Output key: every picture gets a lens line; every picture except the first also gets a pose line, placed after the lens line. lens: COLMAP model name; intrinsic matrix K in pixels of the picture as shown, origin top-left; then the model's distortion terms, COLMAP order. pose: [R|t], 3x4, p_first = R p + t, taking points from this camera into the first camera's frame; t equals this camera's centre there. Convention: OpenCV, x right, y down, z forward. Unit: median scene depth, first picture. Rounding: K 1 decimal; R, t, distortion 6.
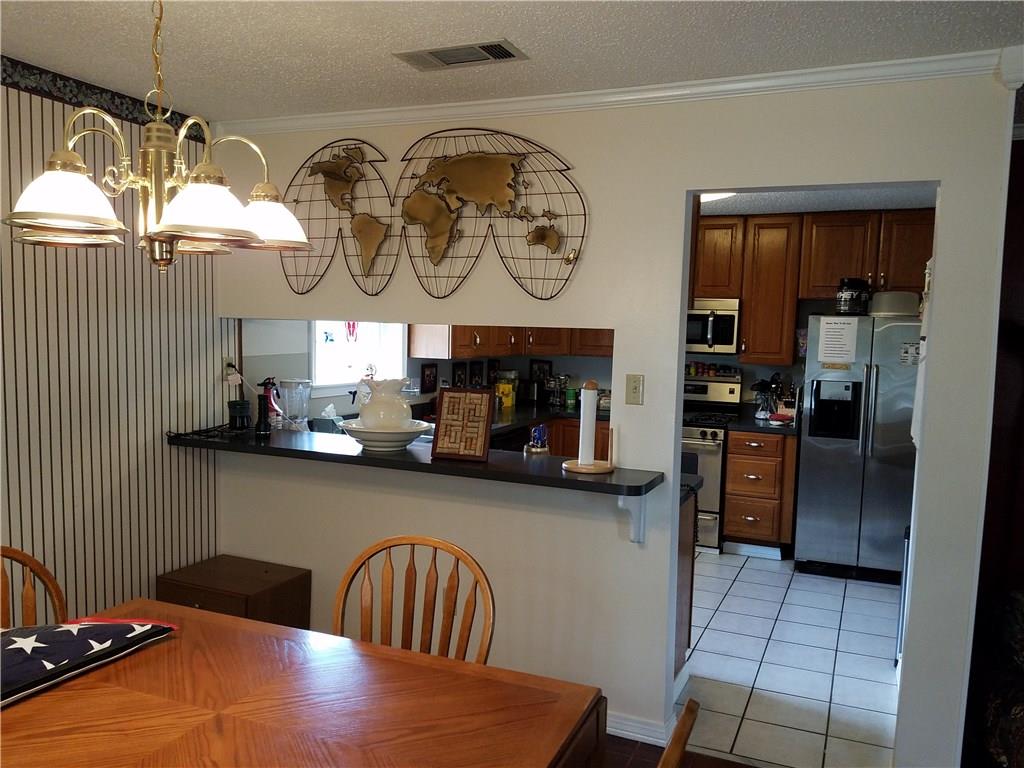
lens RADIAL K [[807.5, 0, 494.2], [0, 807.5, 401.7], [0, 0, 1]] dist [0.033017, -0.070794]
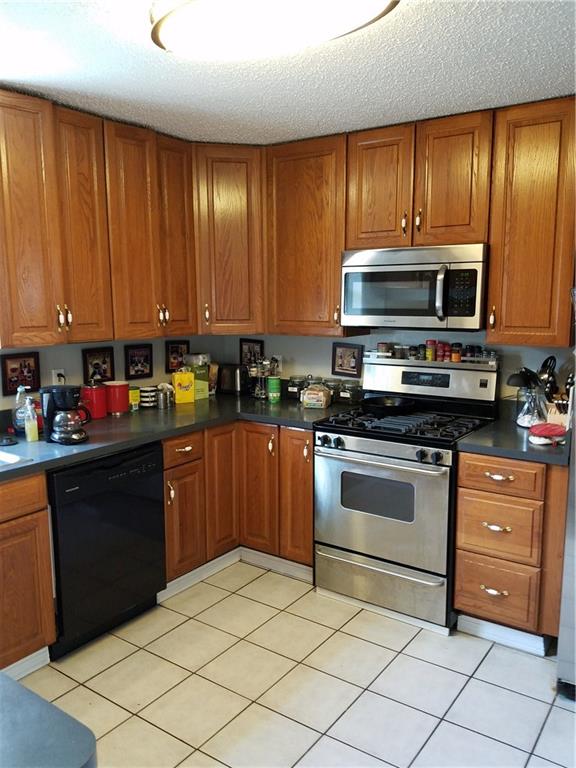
lens RADIAL K [[605.6, 0, 291.8], [0, 605.6, 388.0], [0, 0, 1]] dist [0.033017, -0.070794]
pose [[0.986219, -0.003413, -0.165413, 0.230568], [0.011648, 0.998738, 0.048845, -0.038098], [0.165037, -0.050098, 0.985014, 0.493210]]
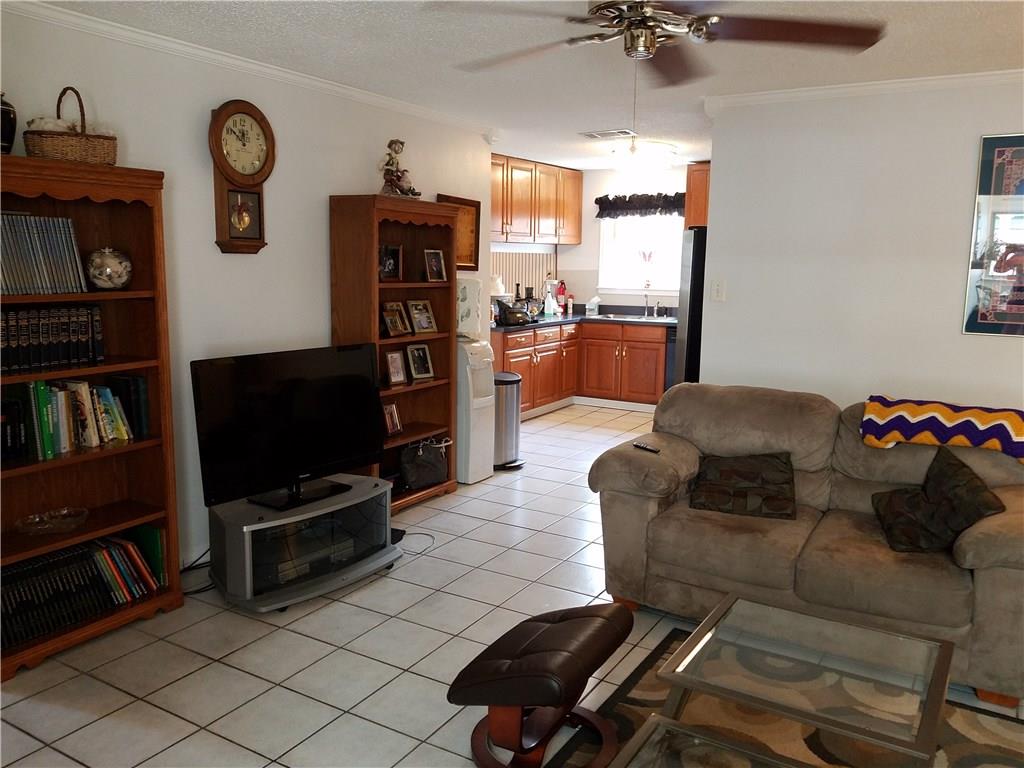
lens RADIAL K [[807.5, 0, 512.7], [0, 807.5, 391.0], [0, 0, 1]] dist [0.033017, -0.070794]
pose [[-0.100234, 0.125028, -0.987077, 1.340419], [-0.112845, 0.984243, 0.136128, -0.011929], [0.988544, 0.125032, -0.084546, 0.751441]]
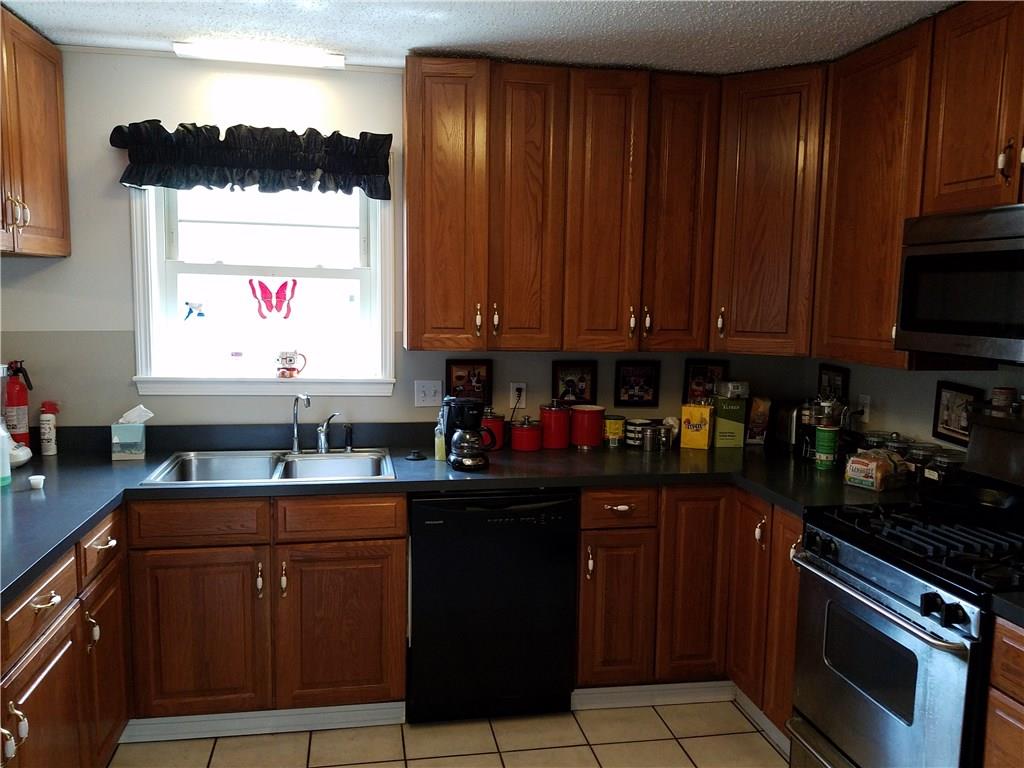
lens RADIAL K [[807.5, 0, 507.0], [0, 807.5, 390.0], [0, 0, 1]] dist [0.033017, -0.070794]
pose [[0.582952, 0.073496, -0.809176, 0.410407], [-0.080069, 0.996249, 0.032803, -0.044025], [0.808552, 0.045667, 0.586650, 0.640619]]
